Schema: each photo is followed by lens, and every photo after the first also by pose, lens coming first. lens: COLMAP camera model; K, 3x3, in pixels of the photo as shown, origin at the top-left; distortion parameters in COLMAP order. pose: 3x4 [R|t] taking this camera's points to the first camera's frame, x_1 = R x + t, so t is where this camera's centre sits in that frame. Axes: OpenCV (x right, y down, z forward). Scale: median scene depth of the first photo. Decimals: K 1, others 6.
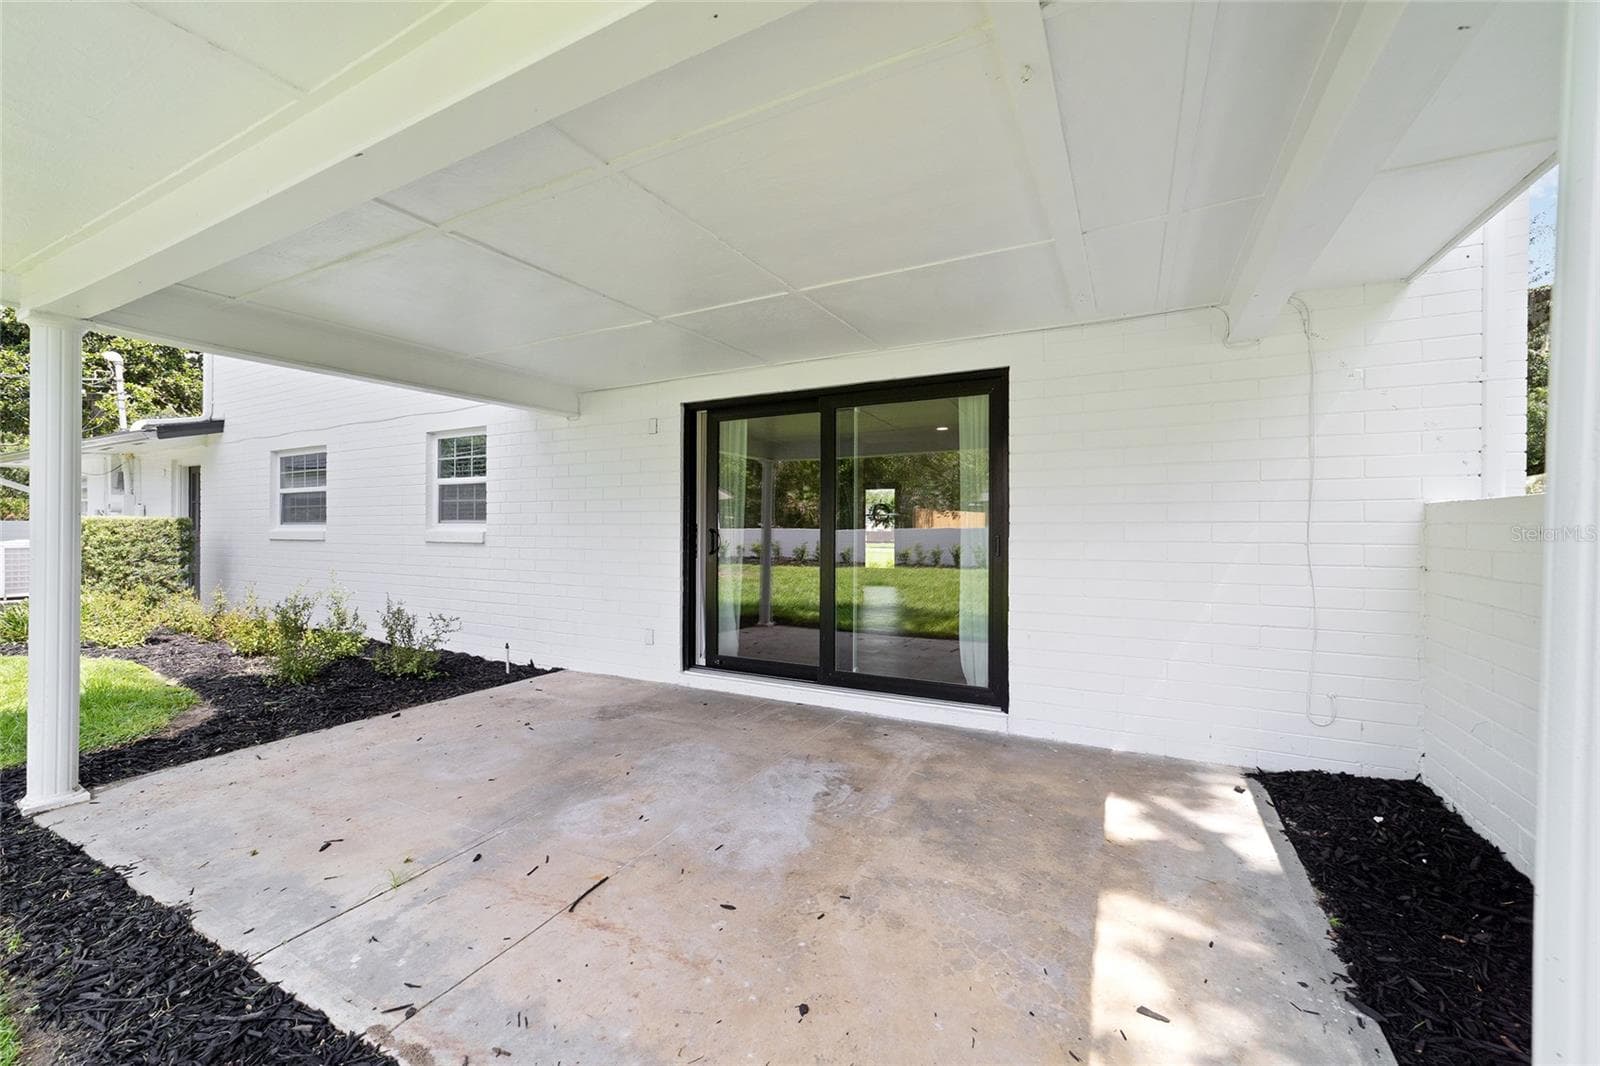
lens RADIAL K [[629.0, 0, 800.0], [0, 629.0, 533.0], [0, 0, 1]] dist [-0.000733, 0.000015]
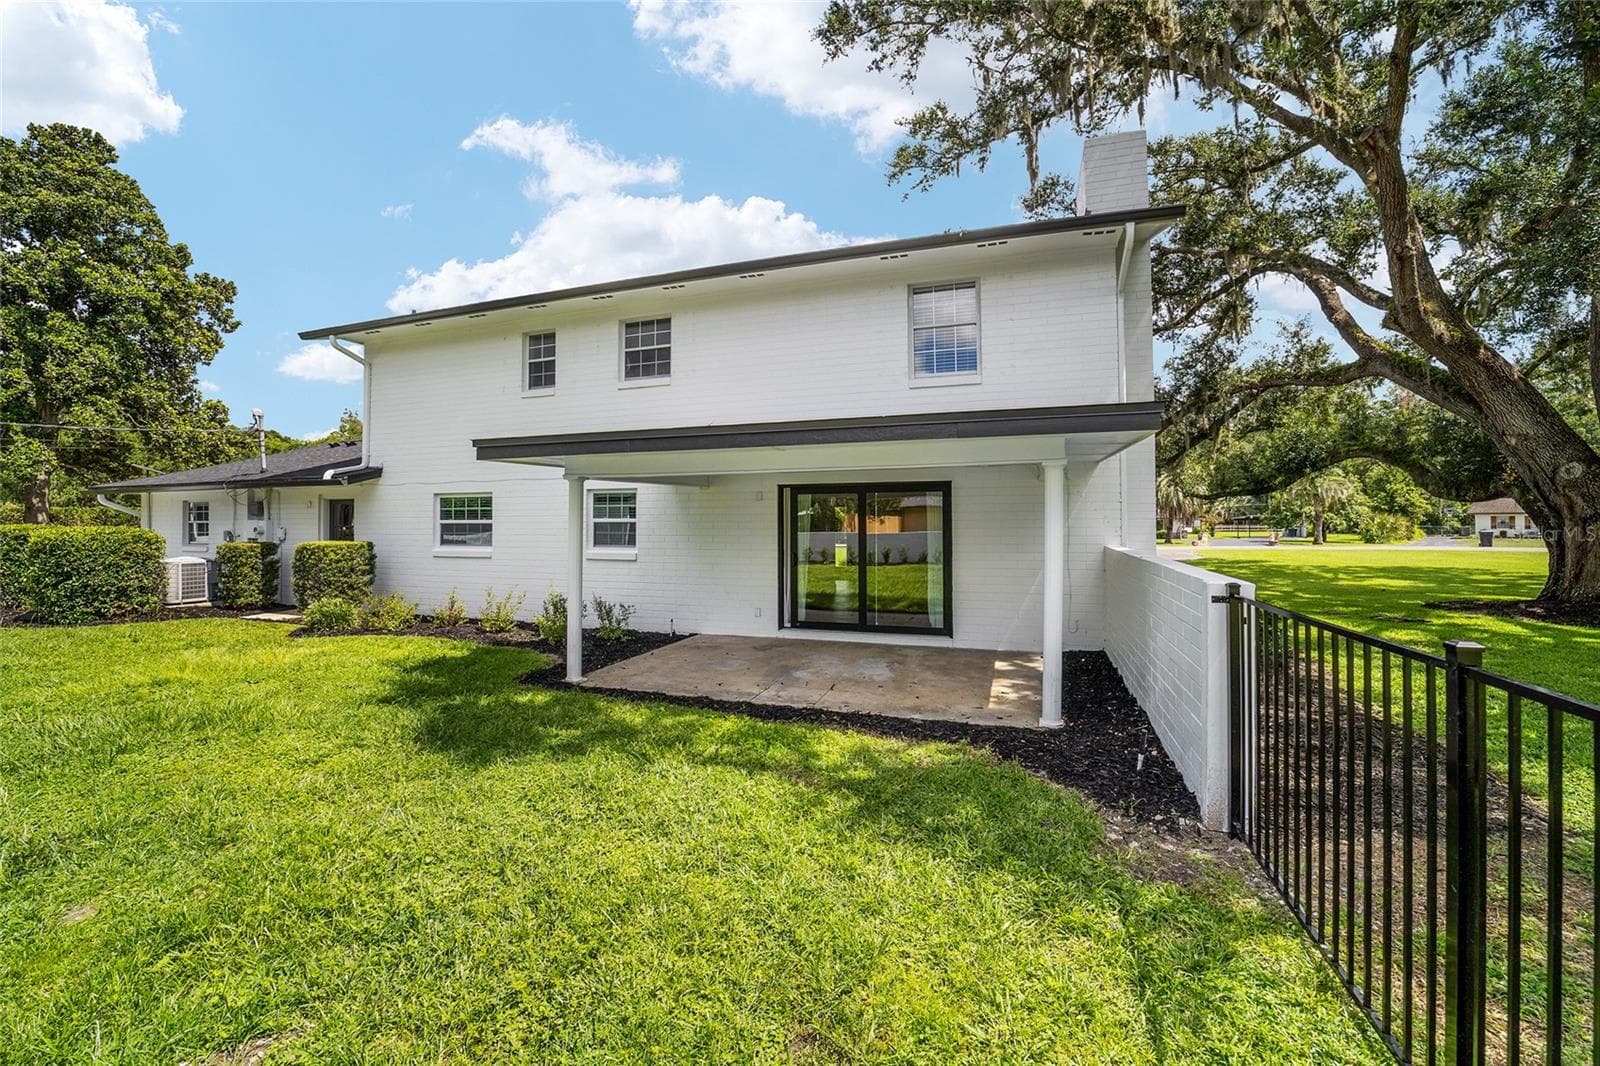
lens RADIAL K [[652.2, 0, 804.7], [0, 652.2, 511.2], [0, 0, 1]] dist [-0.046576, 0.009277]
pose [[0.987148, -0.005767, 0.159703, -0.408201], [0.009173, 0.999746, -0.020593, -0.085771], [-0.159544, 0.021794, 0.986950, -0.878283]]
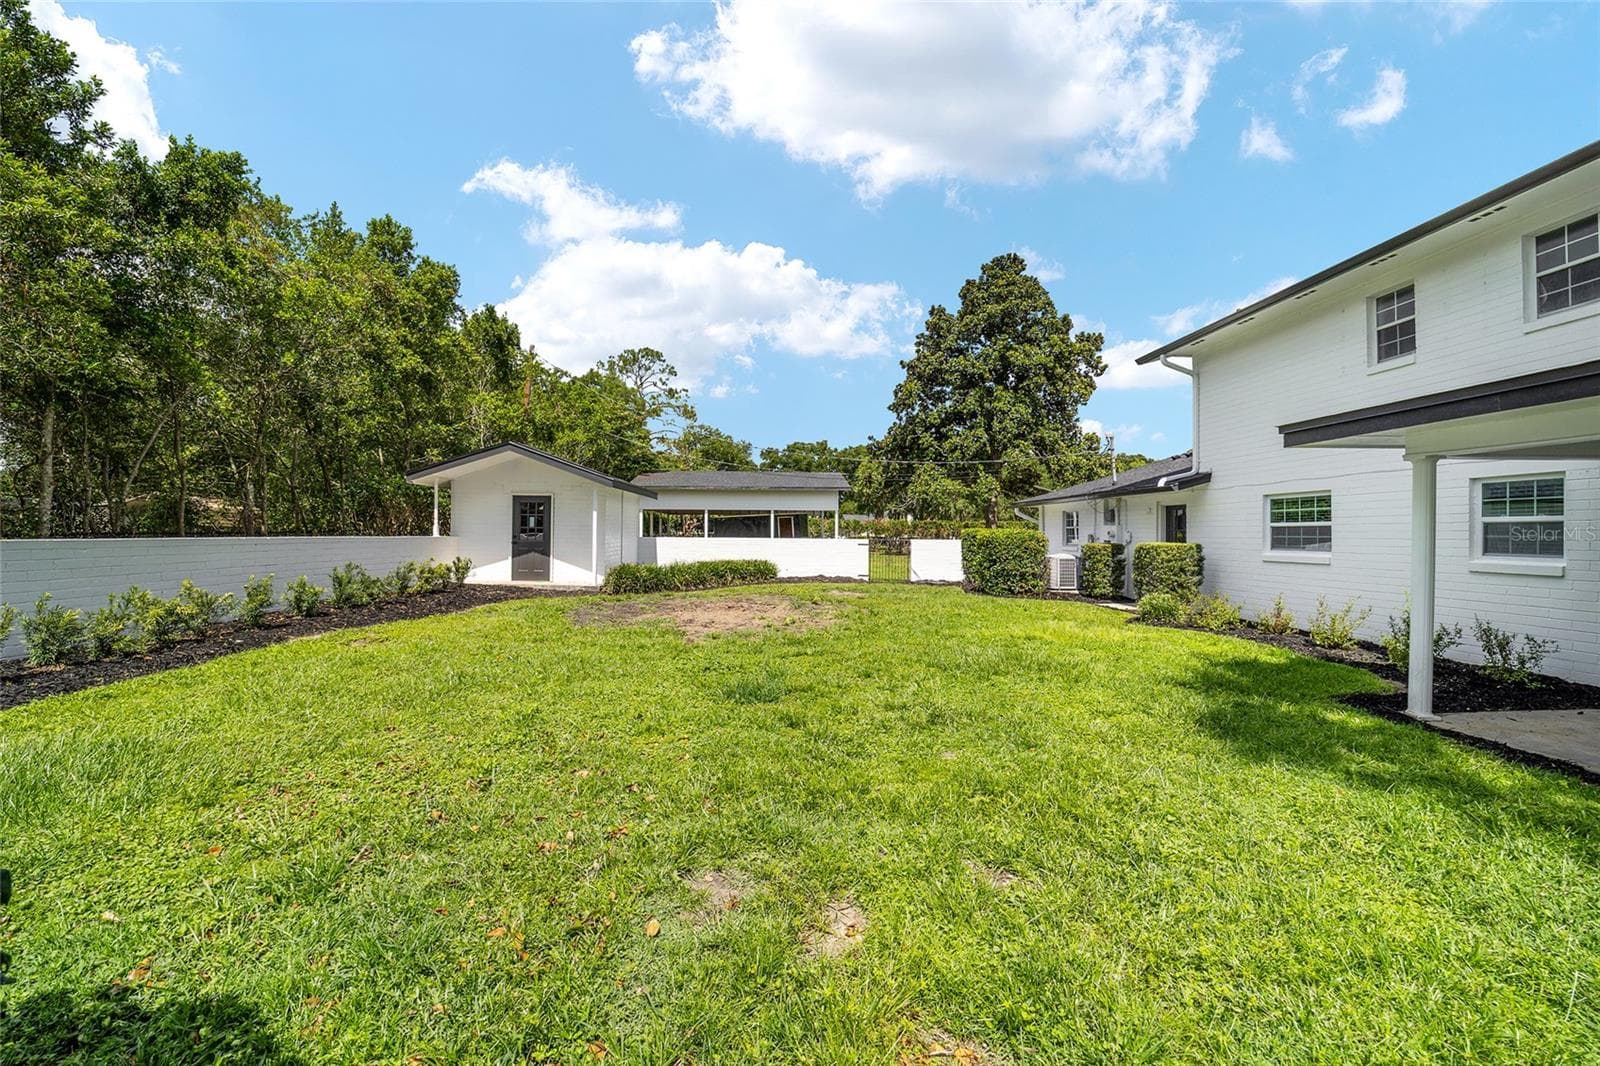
lens RADIAL K [[645.5, 0, 796.8], [0, 645.5, 529.1], [0, 0, 1]] dist [-0.047702, 0.010282]
pose [[0.510228, -0.006719, -0.860013, -0.311524], [-0.010527, 0.999846, -0.014057, -0.045343], [0.859975, 0.016226, 0.510078, -0.864346]]
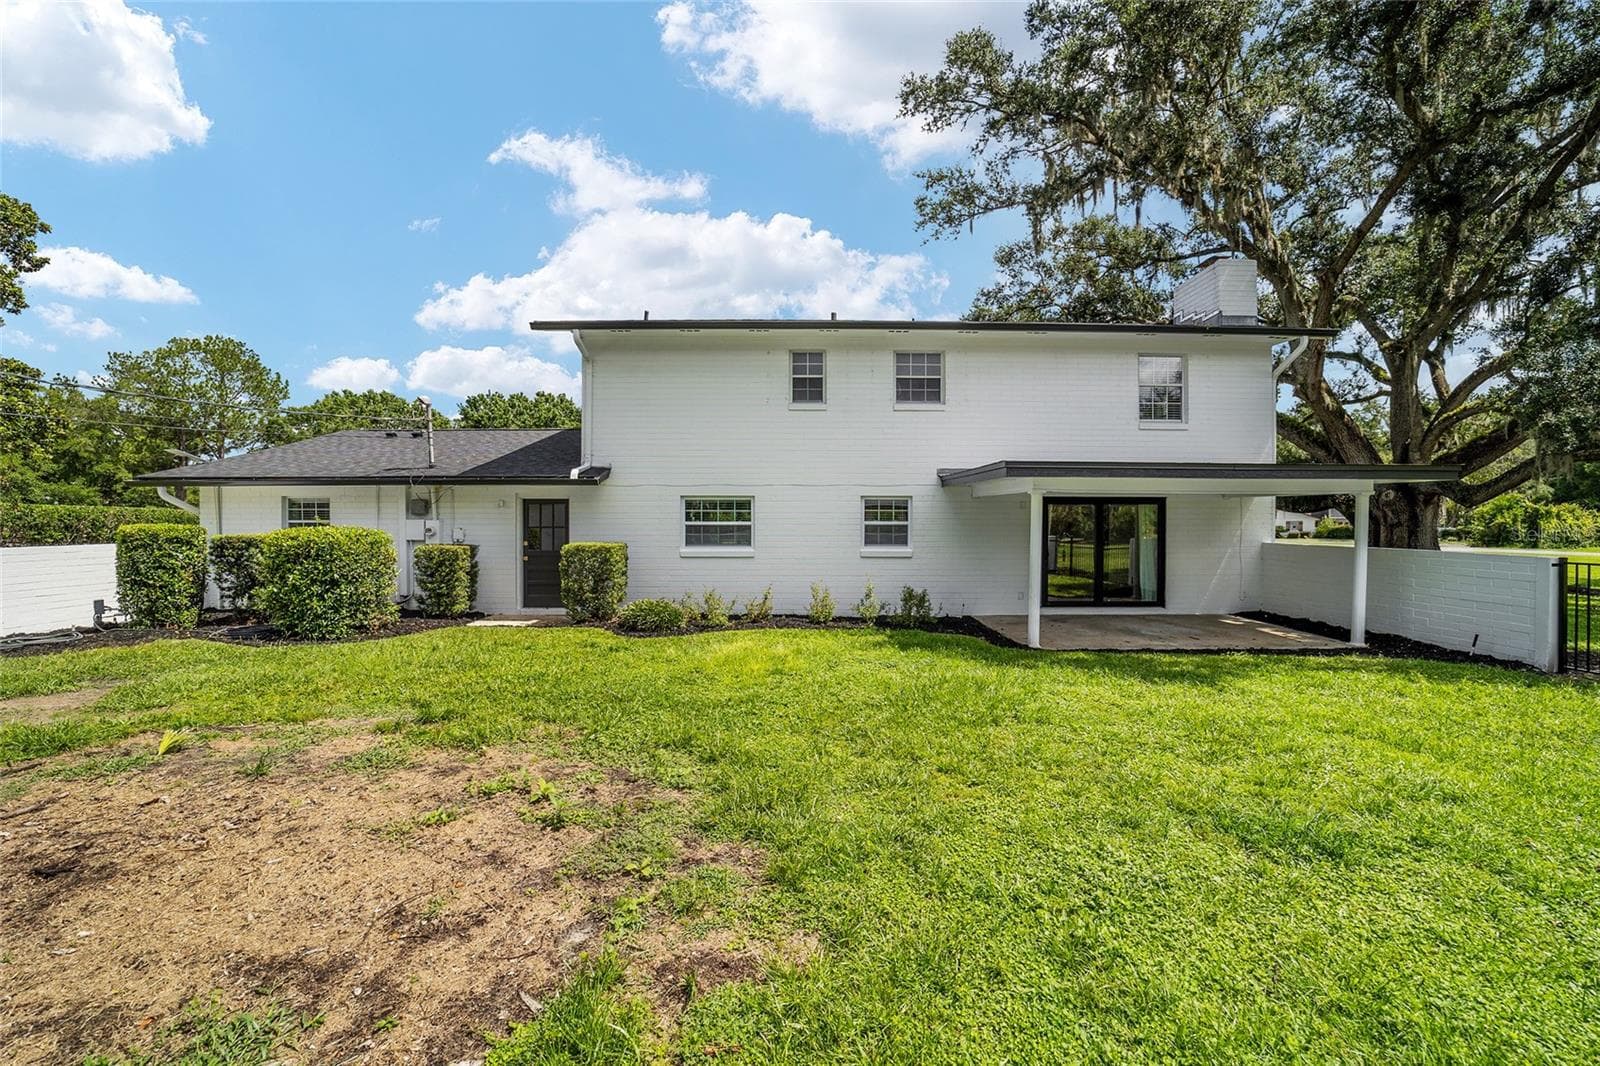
lens RADIAL K [[645.5, 0, 796.8], [0, 645.5, 529.1], [0, 0, 1]] dist [-0.047702, 0.010282]
pose [[0.883151, -0.008156, 0.469018, -2.092702], [0.003956, 0.999943, 0.009939, -0.107448], [-0.469072, -0.006922, 0.883133, -0.692364]]
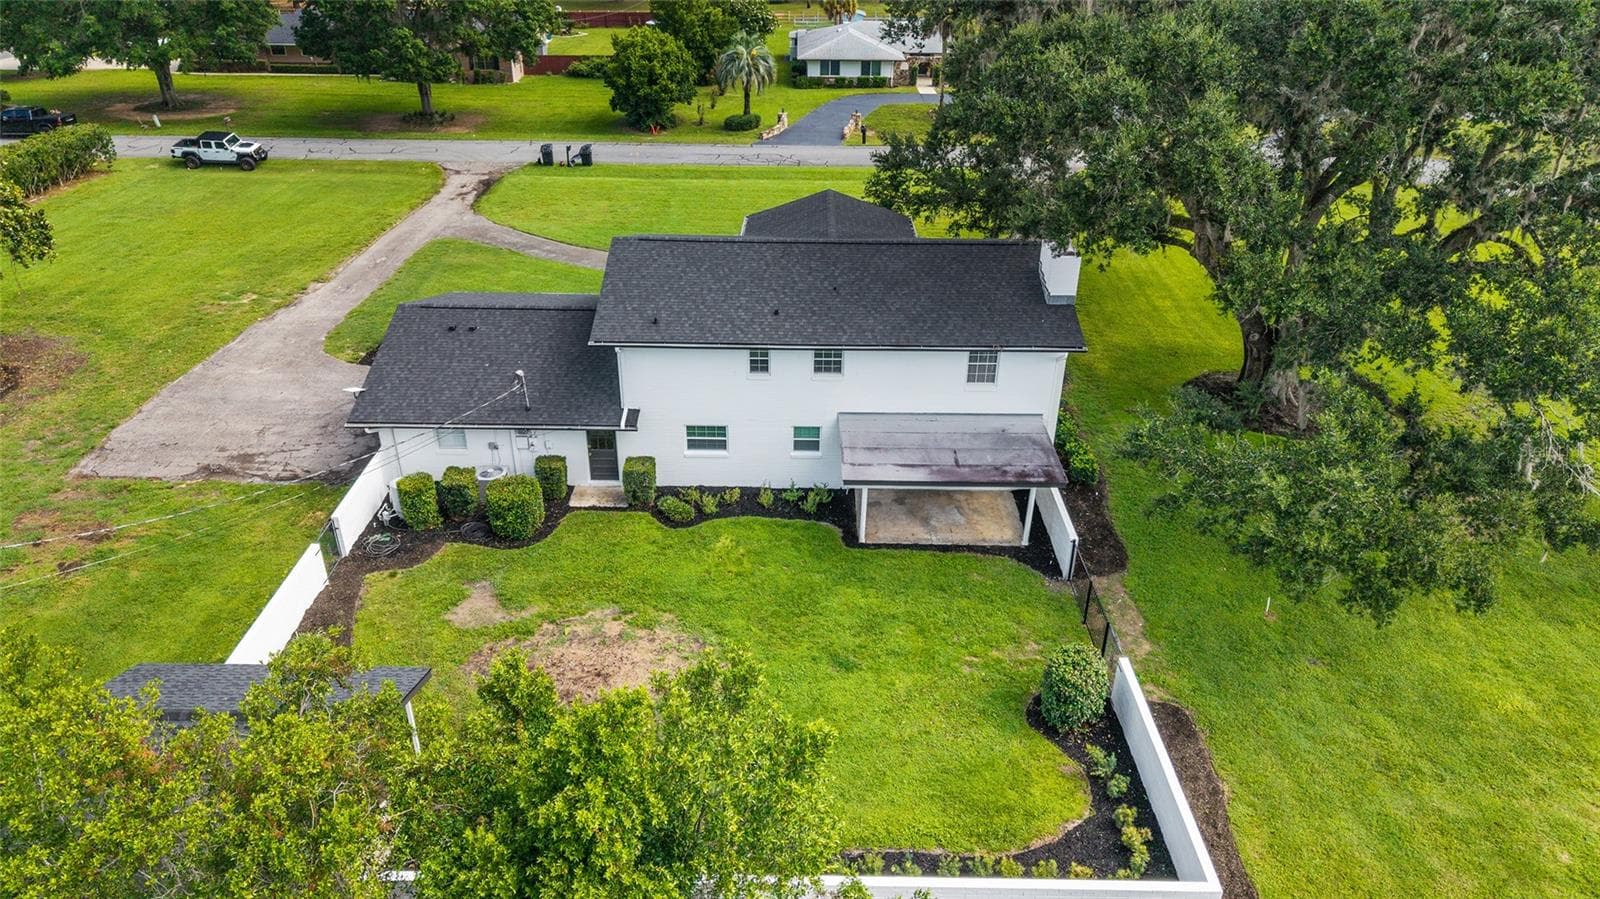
lens RADIAL K [[1077.6, 0, 800.0], [0, 1077.6, 449.5], [0, 0, 1]] dist [0.046028, -0.051126]
pose [[0.885244, -0.219123, 0.410279, -3.474439], [-0.004071, 0.878394, 0.477919, -3.249200], [-0.465110, -0.424745, 0.776701, -3.941120]]
